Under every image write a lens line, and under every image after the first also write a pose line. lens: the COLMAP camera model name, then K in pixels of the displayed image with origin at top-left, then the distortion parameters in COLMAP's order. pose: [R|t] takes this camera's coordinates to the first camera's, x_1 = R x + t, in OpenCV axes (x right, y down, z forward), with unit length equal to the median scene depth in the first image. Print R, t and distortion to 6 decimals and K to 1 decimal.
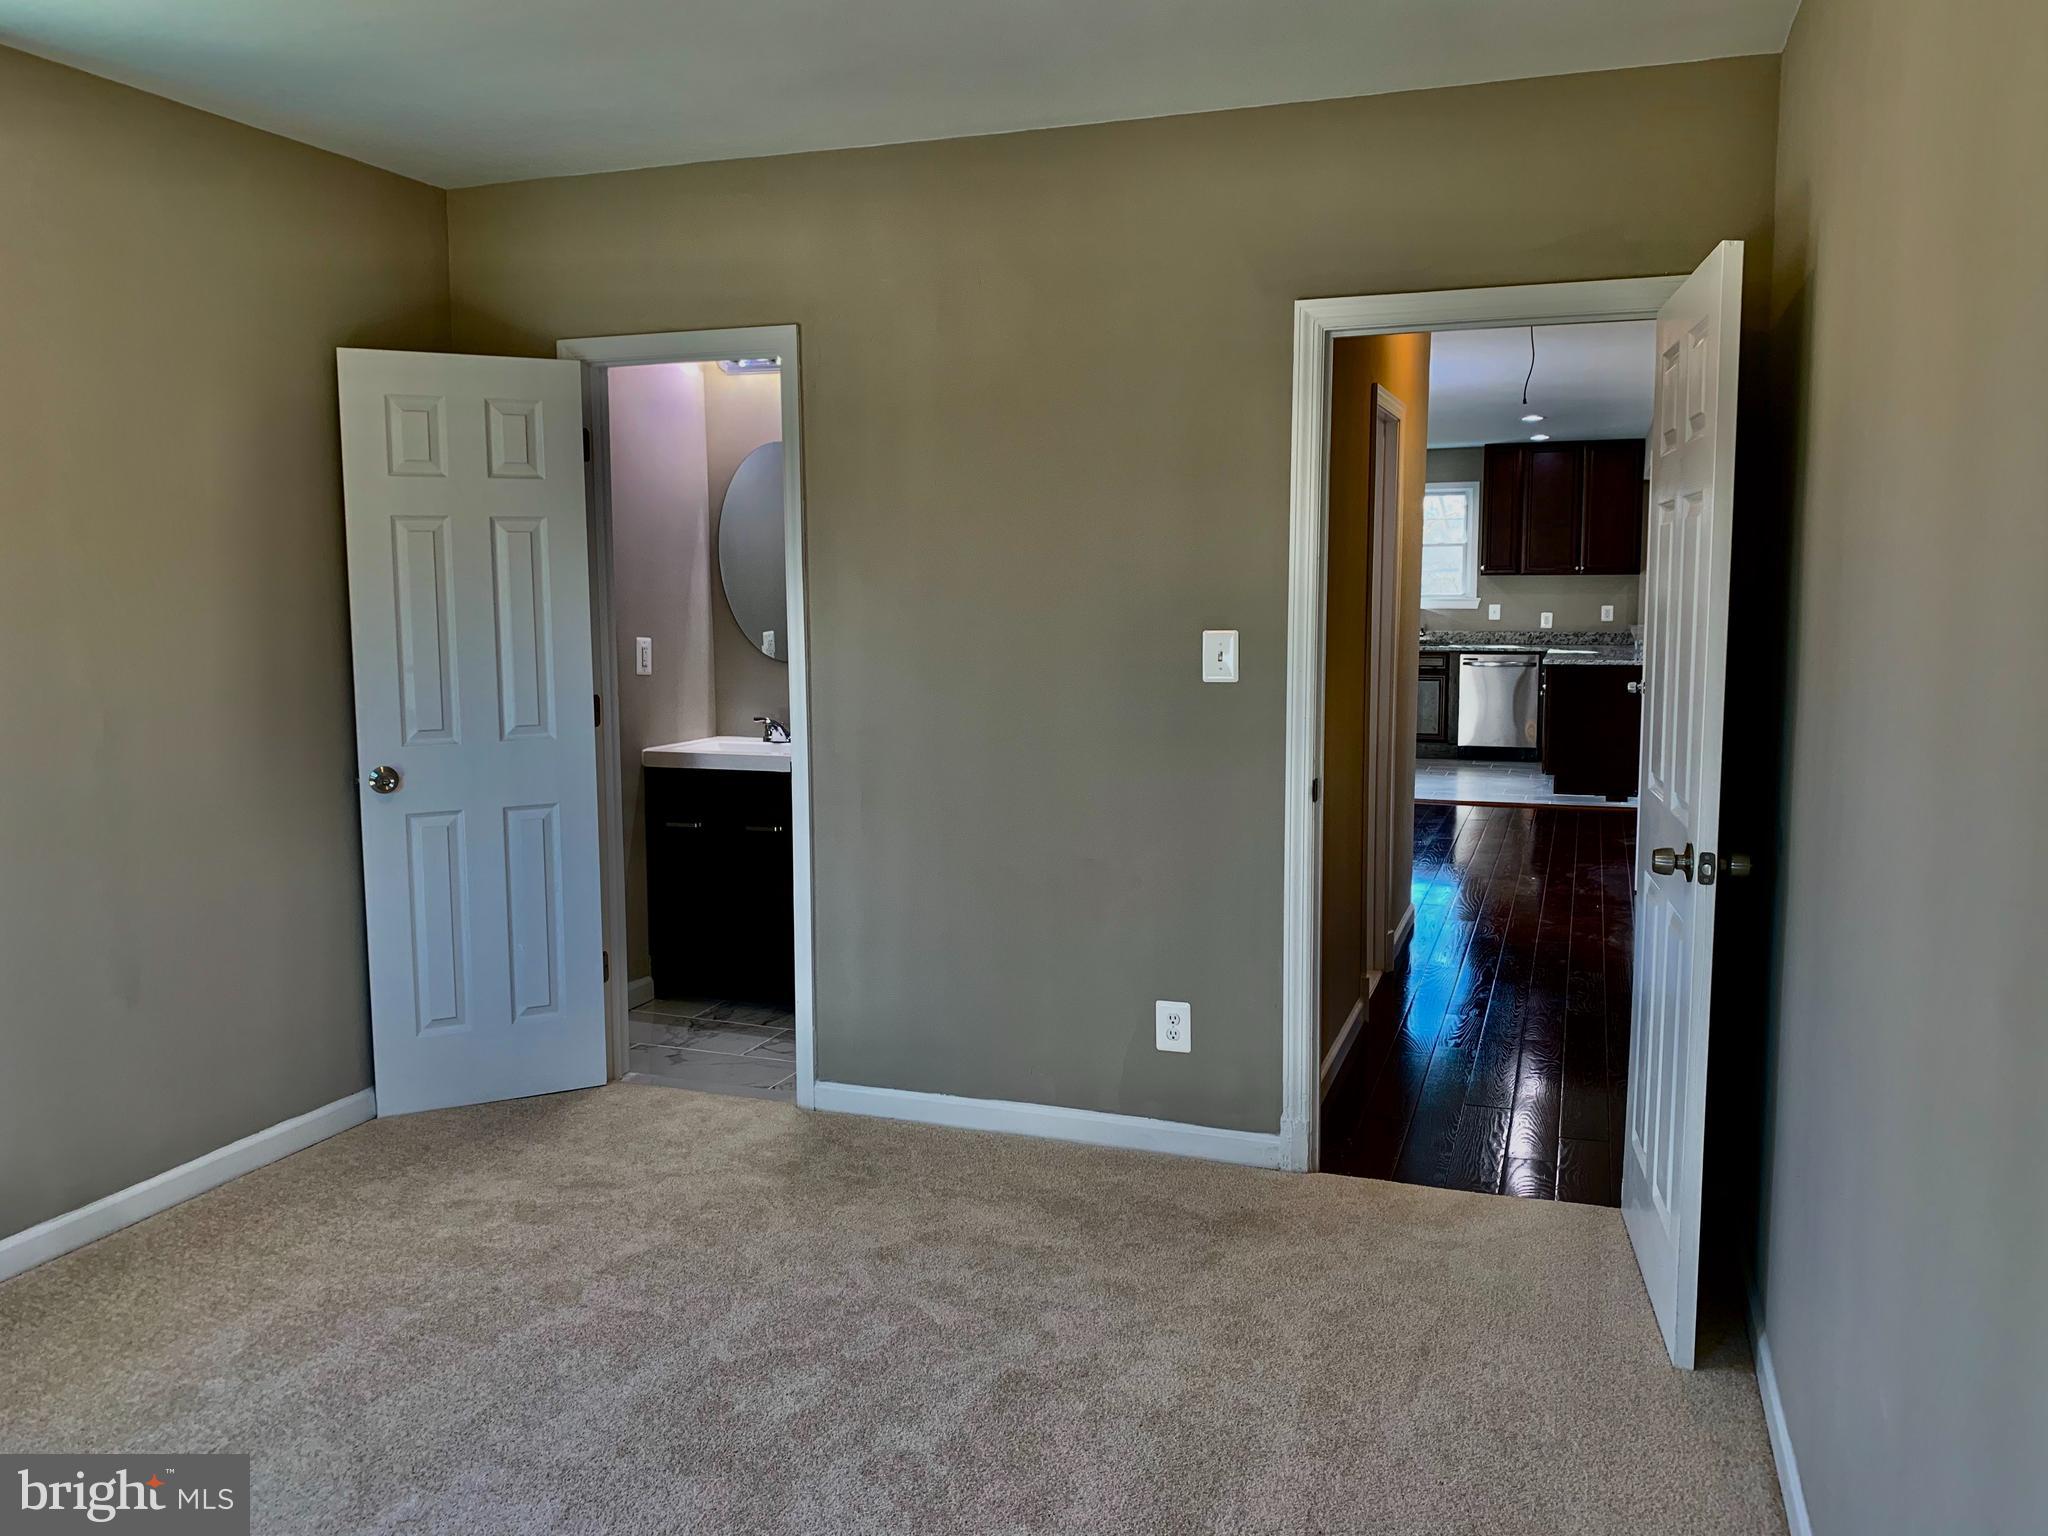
lens RADIAL K [[1577.2, 0, 1011.6], [0, 1577.2, 767.7], [0, 0, 1]] dist [0.060962, -0.093115]
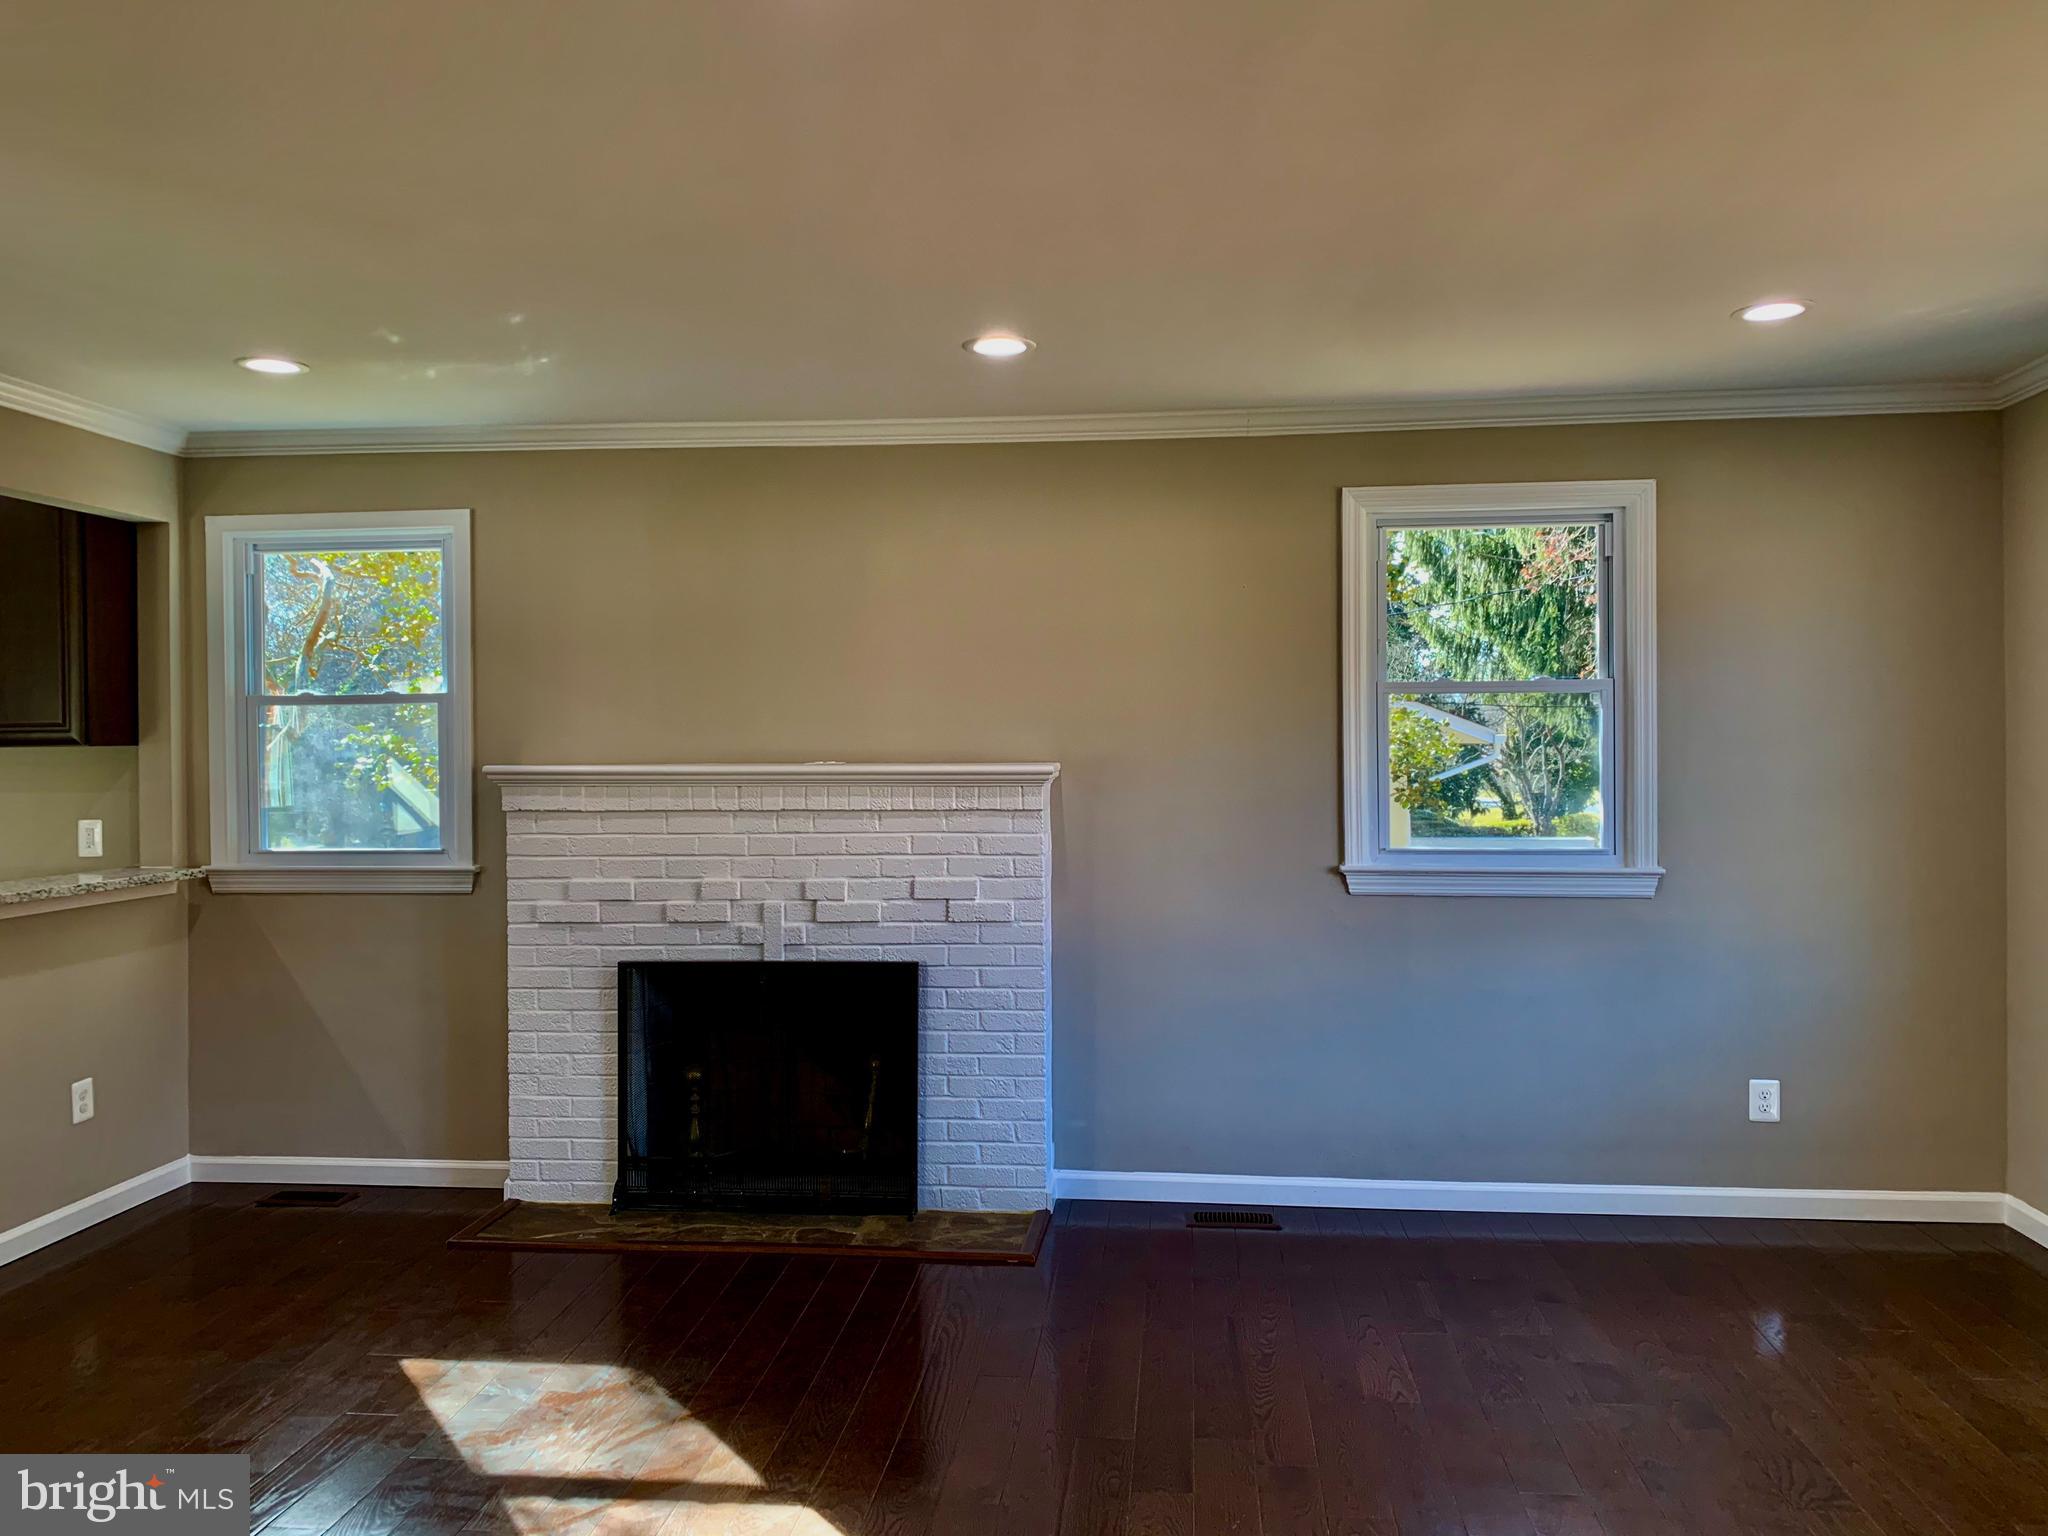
lens RADIAL K [[1577.2, 0, 1021.6], [0, 1577.2, 749.4], [0, 0, 1]] dist [0.060962, -0.093115]
pose [[0.971933, -0.004025, 0.235222, 0.516149], [0.033888, 0.991821, -0.123052, -0.060600], [-0.232803, 0.127570, 0.964121, 0.536676]]
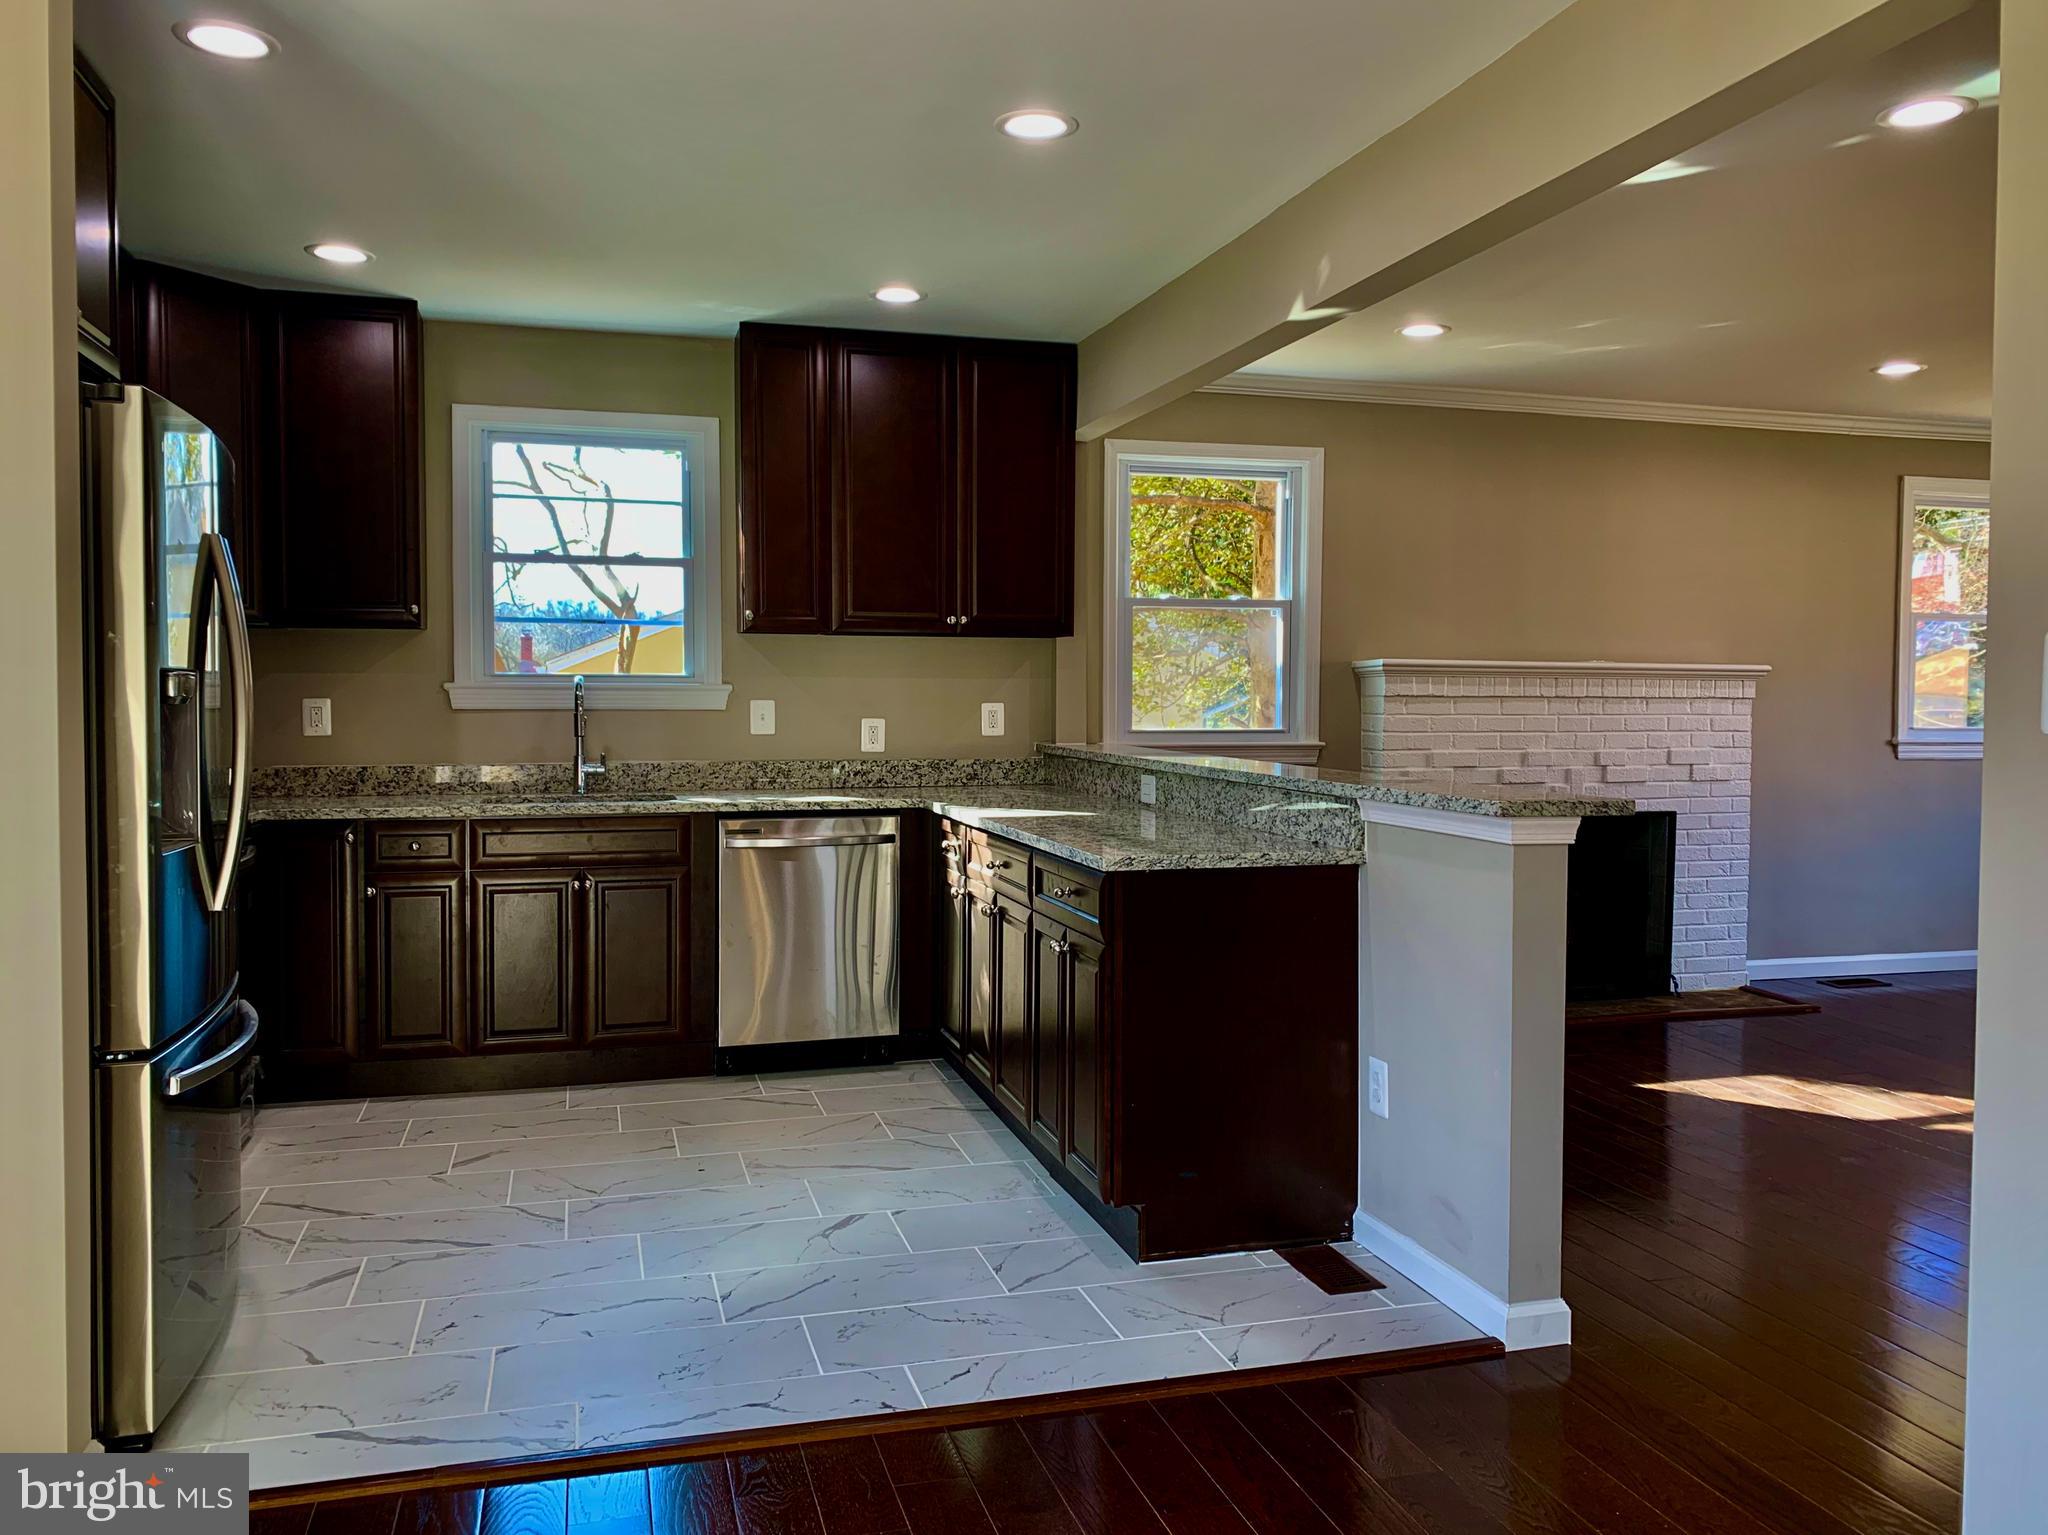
lens RADIAL K [[1577.2, 0, 1018.6], [0, 1577.2, 746.7], [0, 0, 1]] dist [0.060962, -0.093115]
pose [[0.810677, -0.016946, 0.585248, 0.107704], [0.063323, 0.996255, -0.058867, -0.061163], [-0.582059, 0.084782, 0.808715, 0.619710]]
